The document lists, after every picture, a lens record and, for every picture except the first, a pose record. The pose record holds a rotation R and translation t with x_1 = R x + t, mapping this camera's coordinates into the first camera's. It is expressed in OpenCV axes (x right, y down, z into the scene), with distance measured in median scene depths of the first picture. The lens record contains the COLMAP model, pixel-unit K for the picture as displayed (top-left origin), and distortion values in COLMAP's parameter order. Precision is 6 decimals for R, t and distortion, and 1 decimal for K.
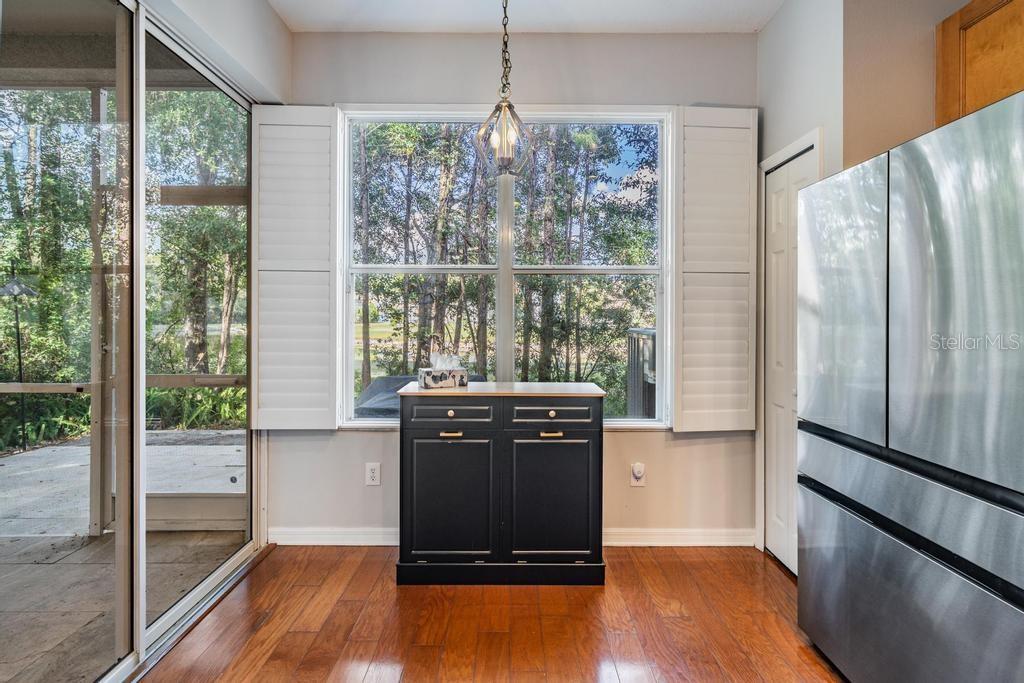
lens RADIAL K [[480.9, 0, 513.1], [0, 480.9, 318.5], [0, 0, 1]] dist [0.003702, 0.000577]
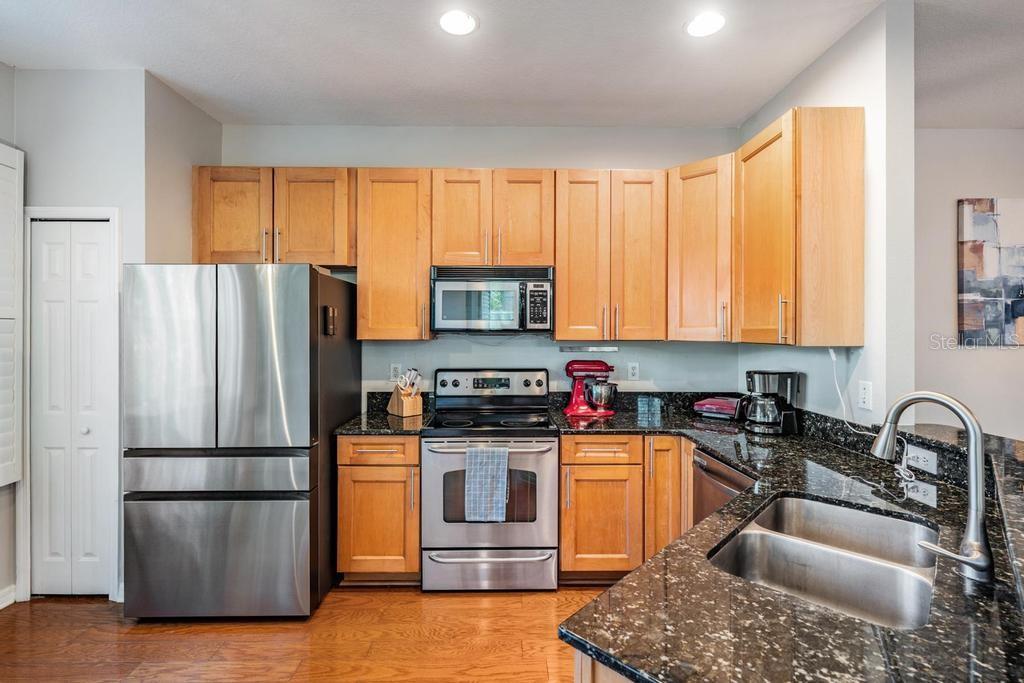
lens RADIAL K [[480.8, 0, 510.4], [0, 480.8, 328.4], [0, 0, 1]] dist [0.002262, 0.000118]
pose [[-0.013375, 0.001752, 0.999909, -0.491818], [0.002550, 0.999995, -0.001718, -0.072145], [-0.999907, 0.002527, -0.013379, 0.022121]]
